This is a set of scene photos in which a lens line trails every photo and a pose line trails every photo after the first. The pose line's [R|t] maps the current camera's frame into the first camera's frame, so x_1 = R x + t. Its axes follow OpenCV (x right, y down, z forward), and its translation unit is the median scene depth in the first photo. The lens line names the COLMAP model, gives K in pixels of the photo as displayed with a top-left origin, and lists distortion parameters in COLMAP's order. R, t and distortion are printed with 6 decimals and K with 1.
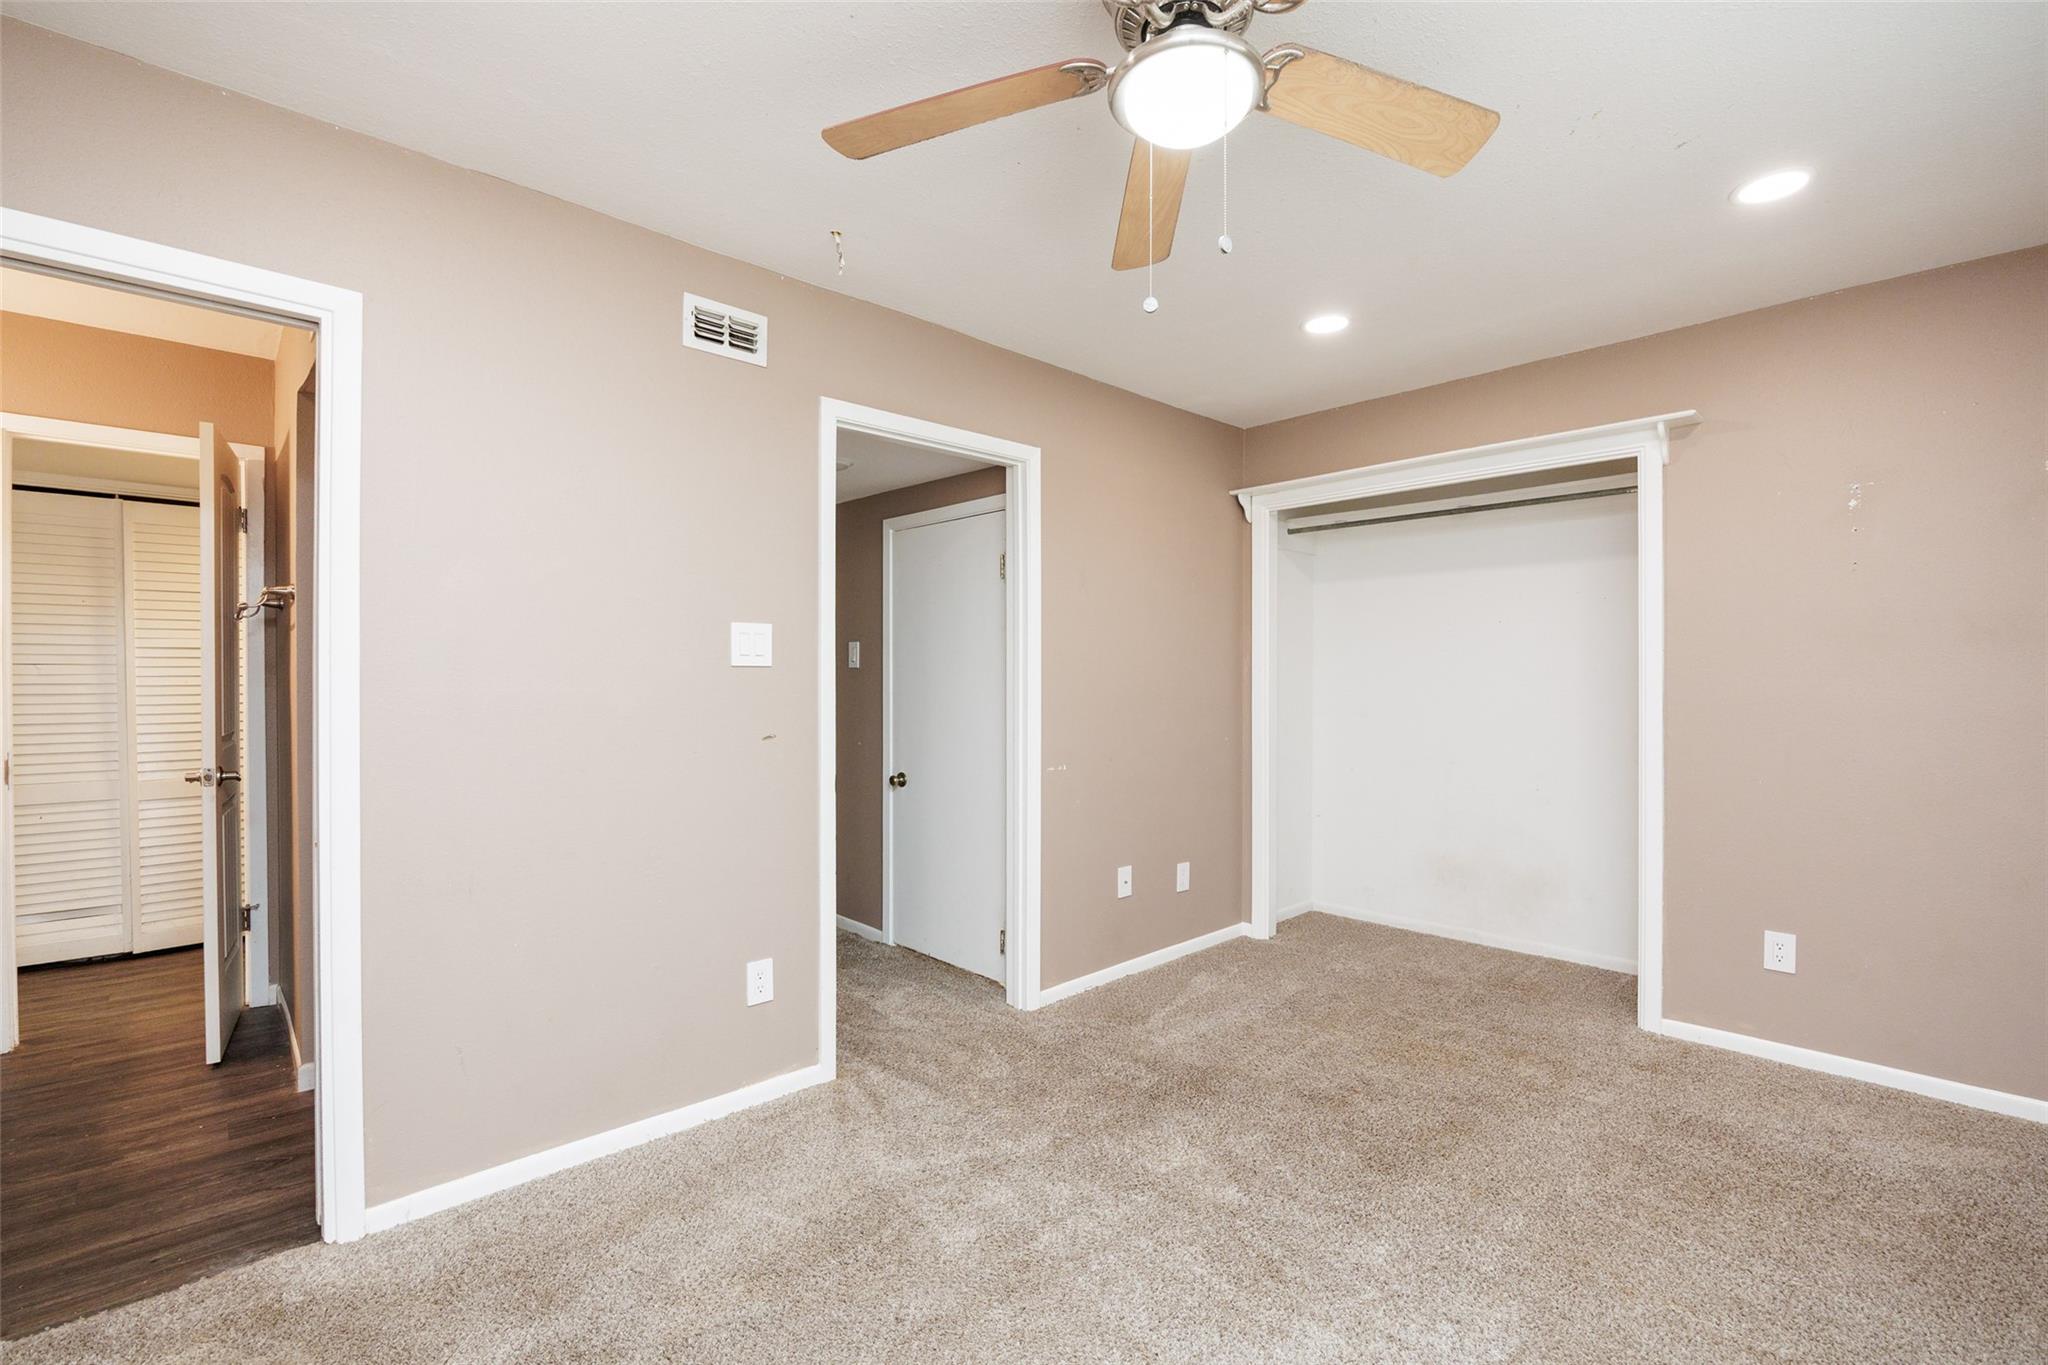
lens RADIAL K [[902.1, 0, 1026.3], [0, 902.1, 695.3], [0, 0, 1]] dist [-0.017898, 0.000331]
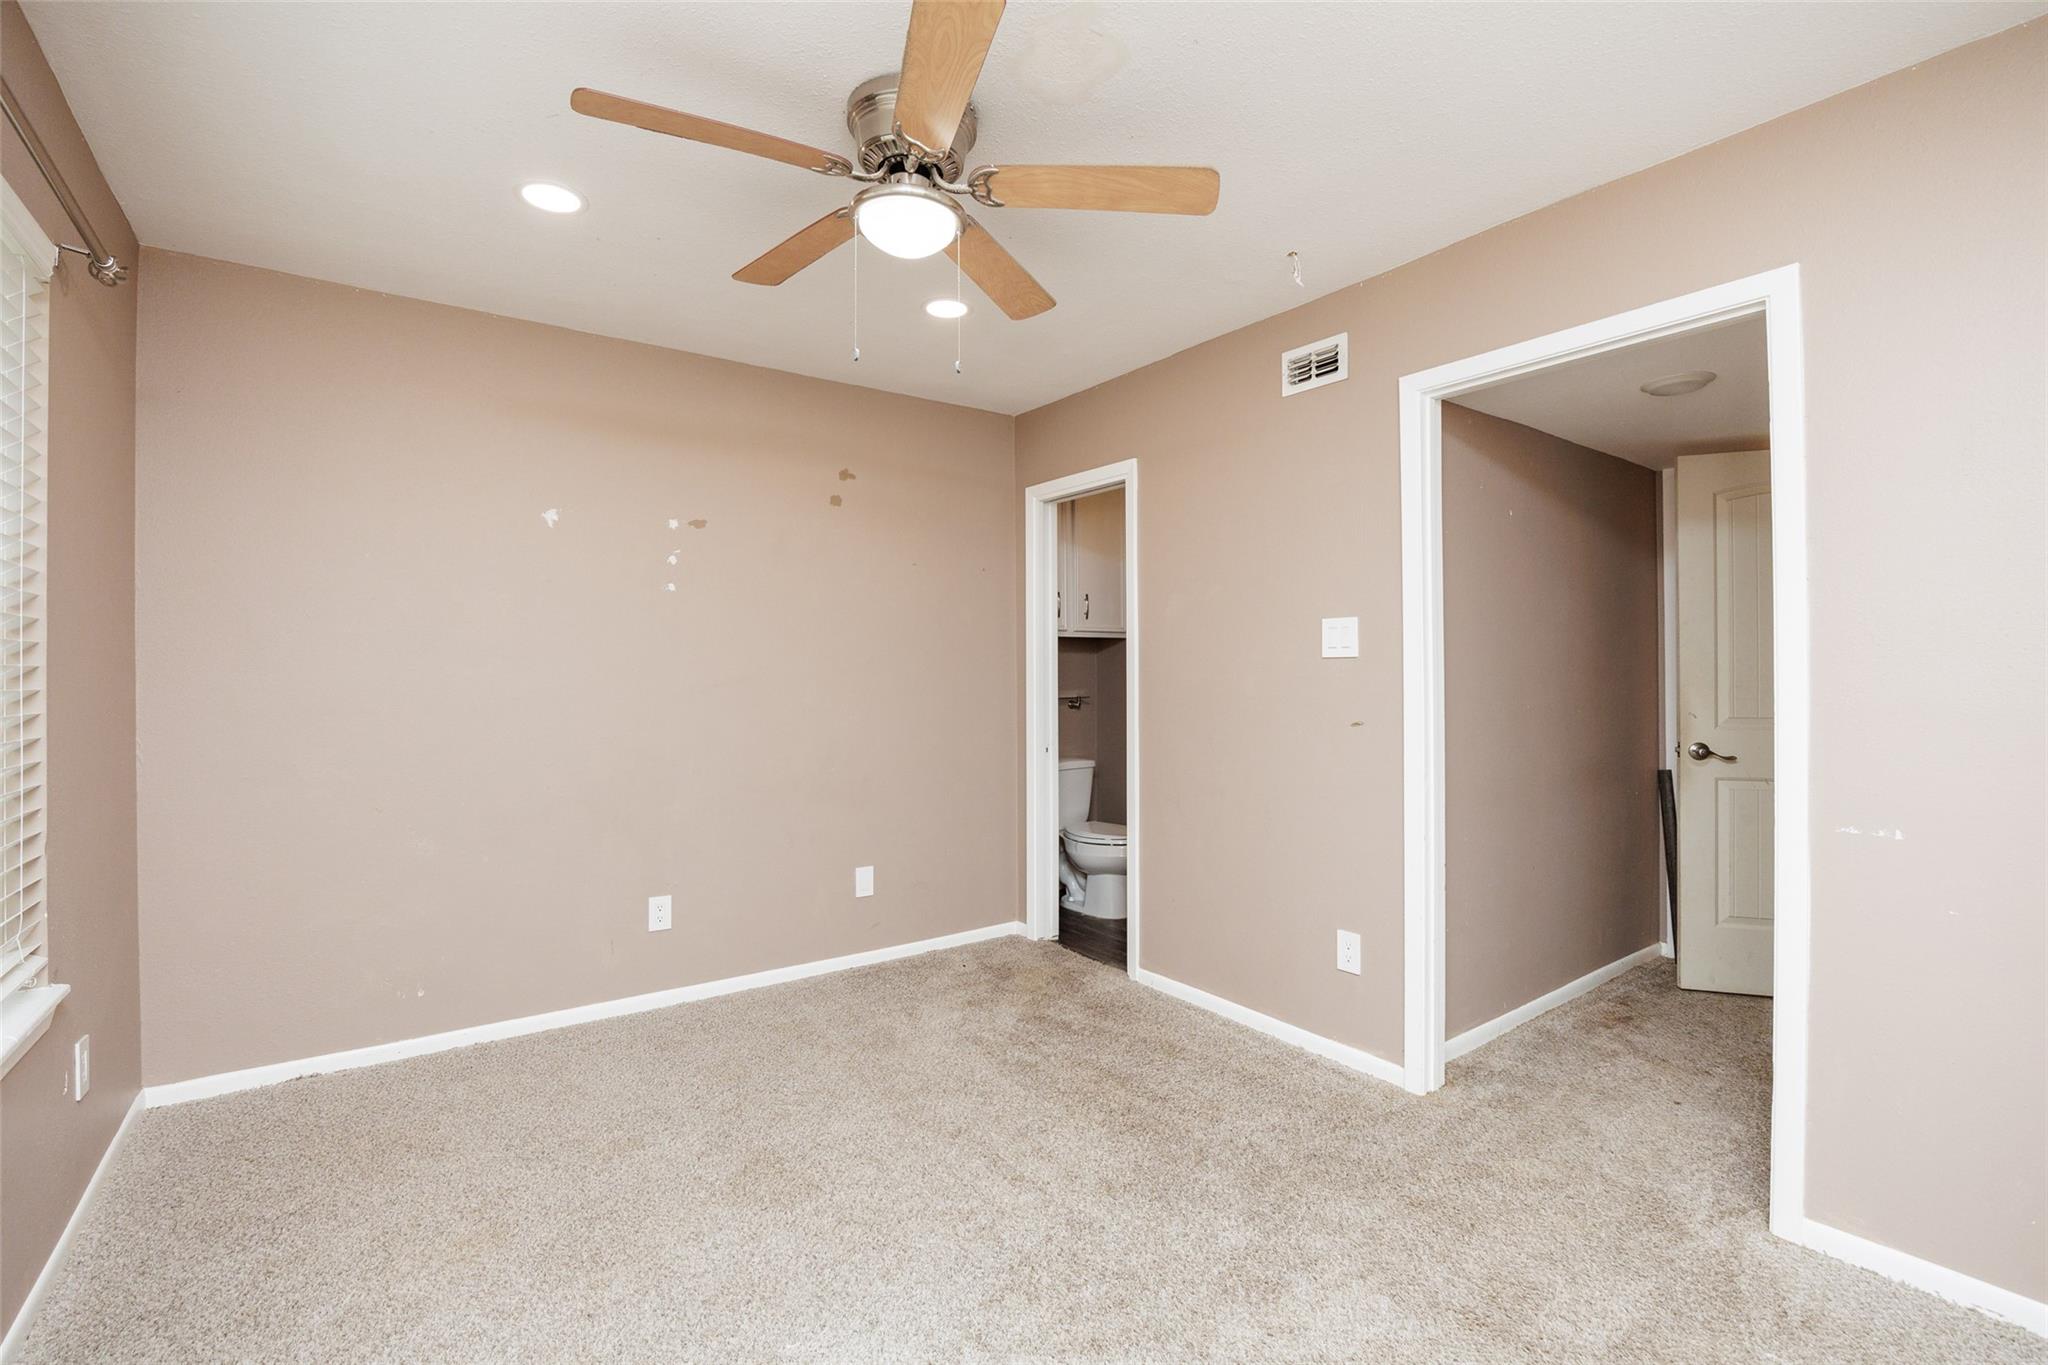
lens RADIAL K [[902.1, 0, 1026.0], [0, 902.1, 669.4], [0, 0, 1]] dist [-0.017898, 0.000331]
pose [[-0.130775, -0.001330, -0.991411, 0.839925], [-0.006221, 0.999981, -0.000521, -0.015460], [0.991393, 0.006099, -0.130781, 0.779113]]
